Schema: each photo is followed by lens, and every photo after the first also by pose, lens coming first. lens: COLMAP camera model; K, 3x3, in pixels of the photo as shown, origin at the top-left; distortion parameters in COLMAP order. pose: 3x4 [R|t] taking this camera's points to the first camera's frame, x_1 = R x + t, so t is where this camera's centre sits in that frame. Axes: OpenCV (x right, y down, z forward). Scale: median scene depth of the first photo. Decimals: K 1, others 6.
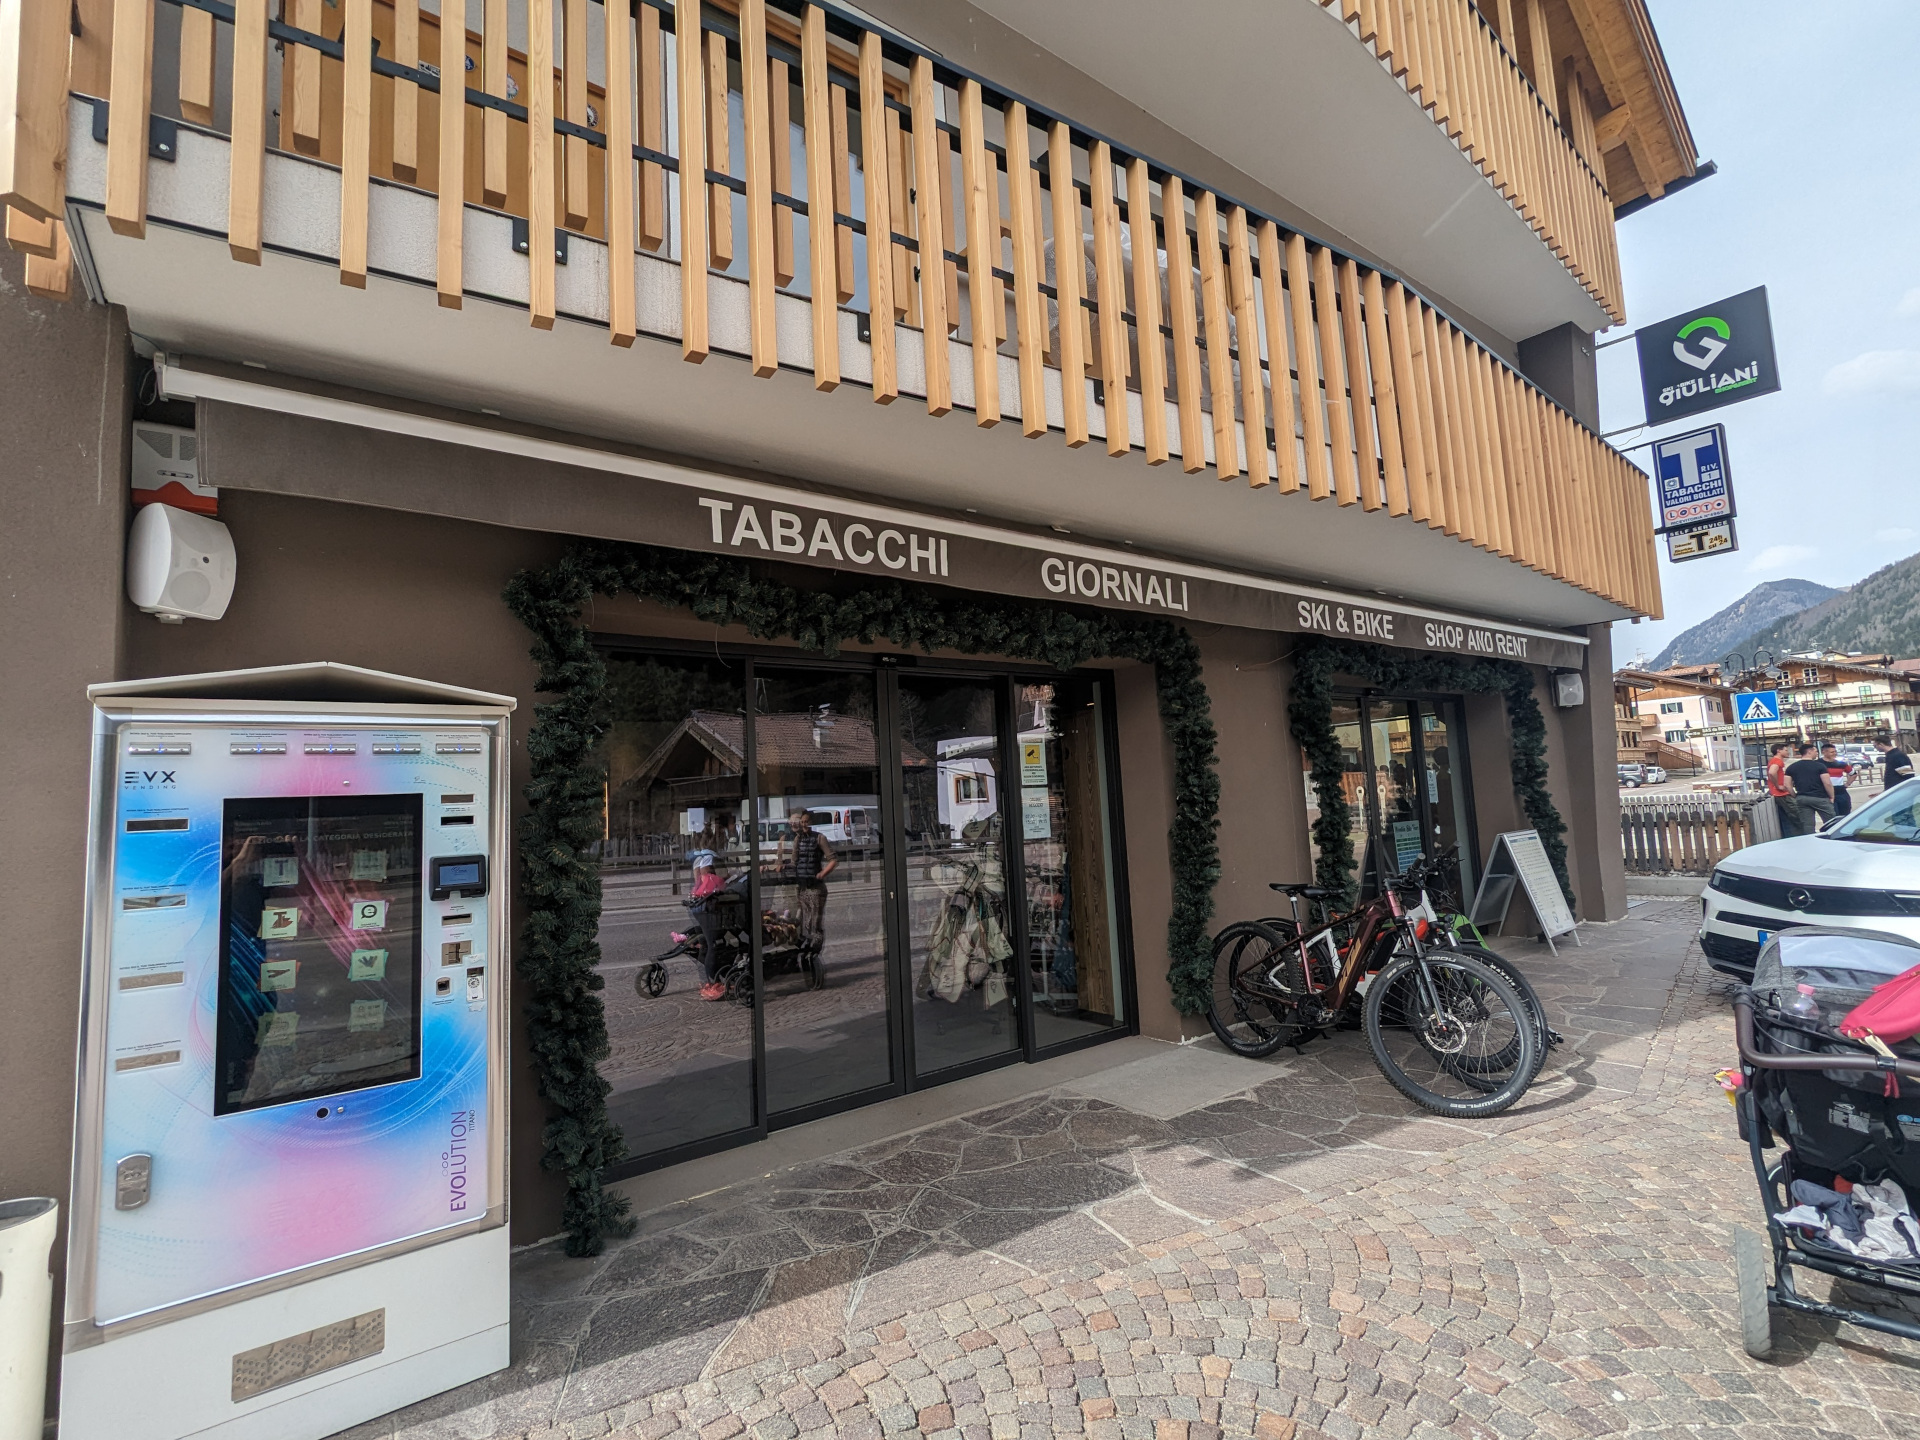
lens RADIAL K [[896.7, 0, 947.9], [0, 896.7, 718.1], [0, 0, 1]] dist [-0.003560, -0.000885]
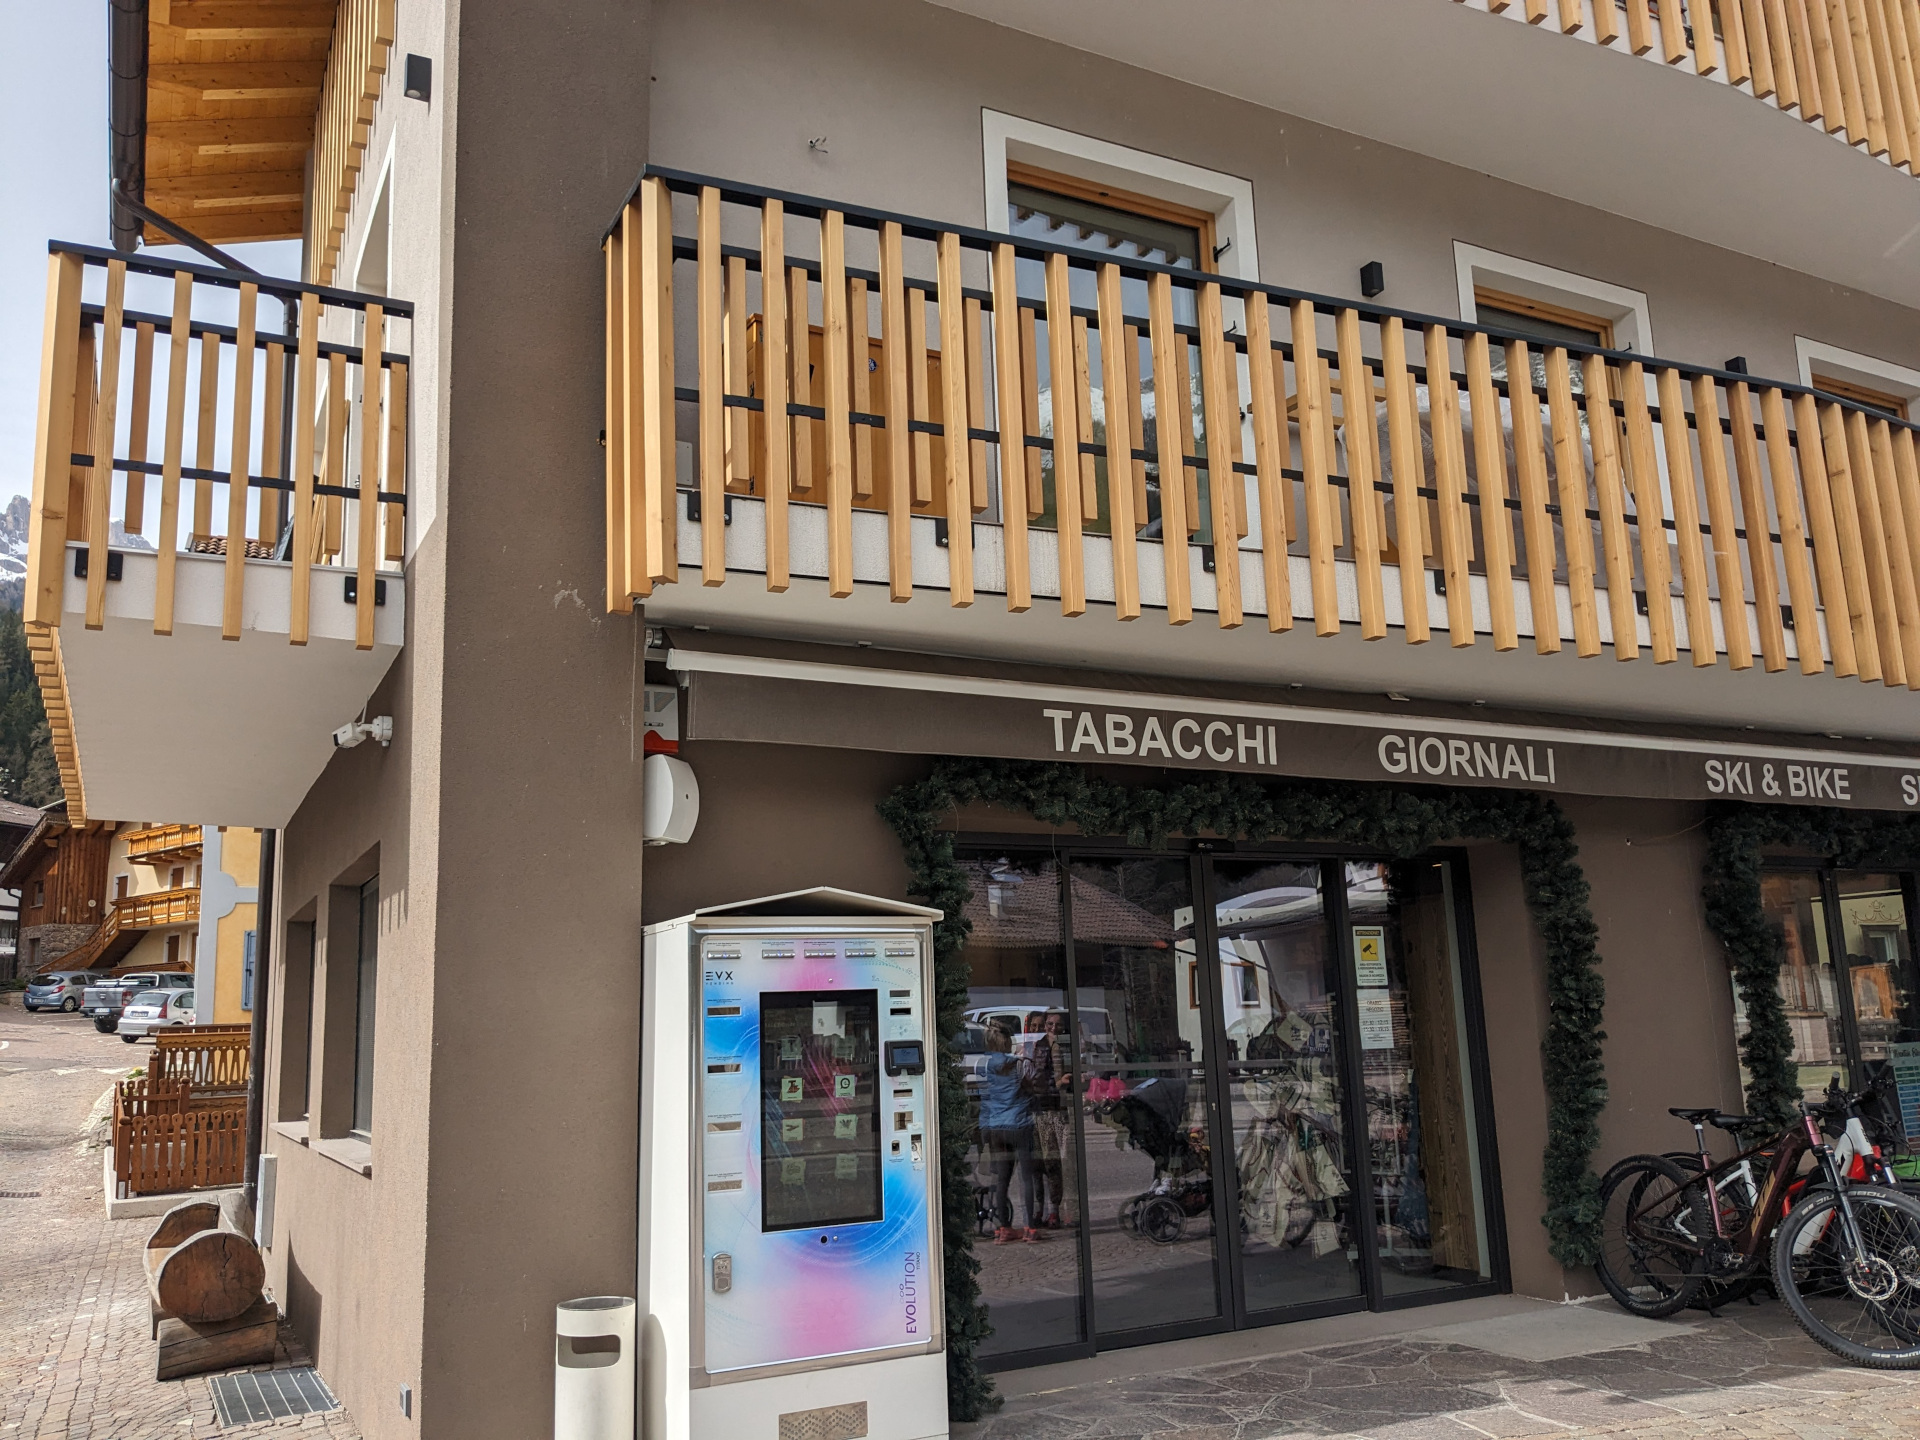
lens RADIAL K [[1523.8, 0, 887.4], [0, 1523.8, 758.4], [0, 0, 1]] dist [0.032703, -0.058154]
pose [[0.982714, -0.014683, -0.184546, -0.111739], [0.002461, 0.997798, -0.066279, -0.060801], [0.185113, 0.064679, 0.980586, -0.693093]]
